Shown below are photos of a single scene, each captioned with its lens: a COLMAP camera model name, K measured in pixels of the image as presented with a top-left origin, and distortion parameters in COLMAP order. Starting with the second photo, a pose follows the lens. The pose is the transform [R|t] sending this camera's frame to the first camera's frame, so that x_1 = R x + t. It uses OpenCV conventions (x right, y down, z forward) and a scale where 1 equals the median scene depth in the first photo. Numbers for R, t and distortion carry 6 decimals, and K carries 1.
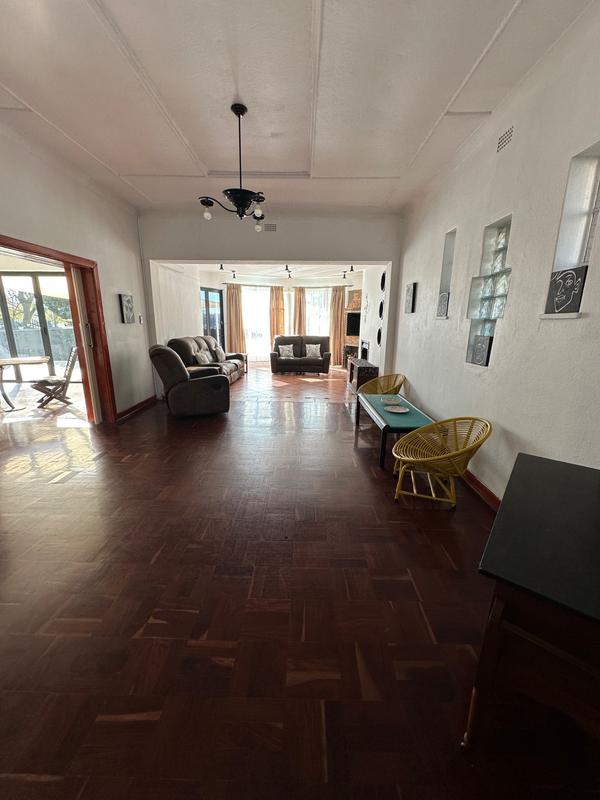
lens RADIAL K [[317.2, 0, 303.9], [0, 317.2, 401.0], [0, 0, 1]] dist [-0.002643, -0.000090]
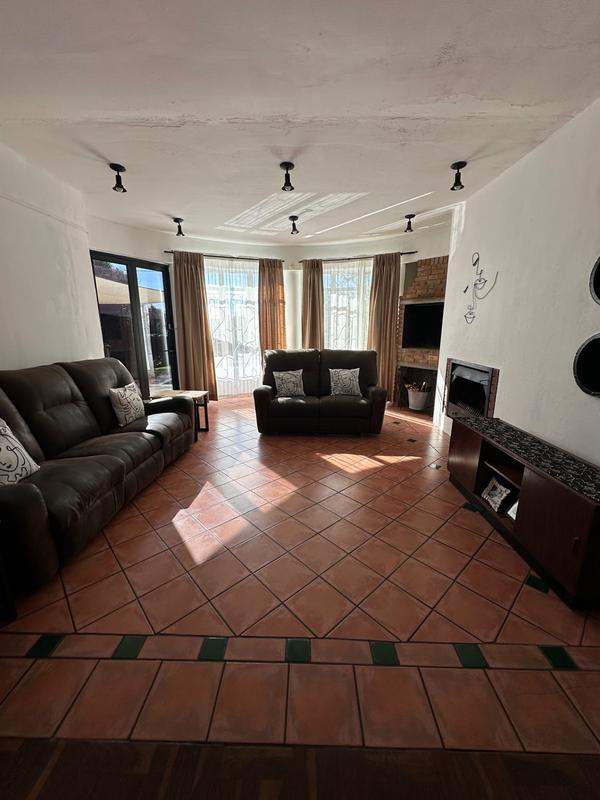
lens RADIAL K [[317.2, 0, 296.6], [0, 317.2, 398.7], [0, 0, 1]] dist [-0.002643, -0.000090]
pose [[0.999565, -0.008201, -0.028341, -0.028039], [0.007664, 0.999790, -0.018994, -0.114241], [0.028491, 0.018768, 0.999418, 0.474200]]
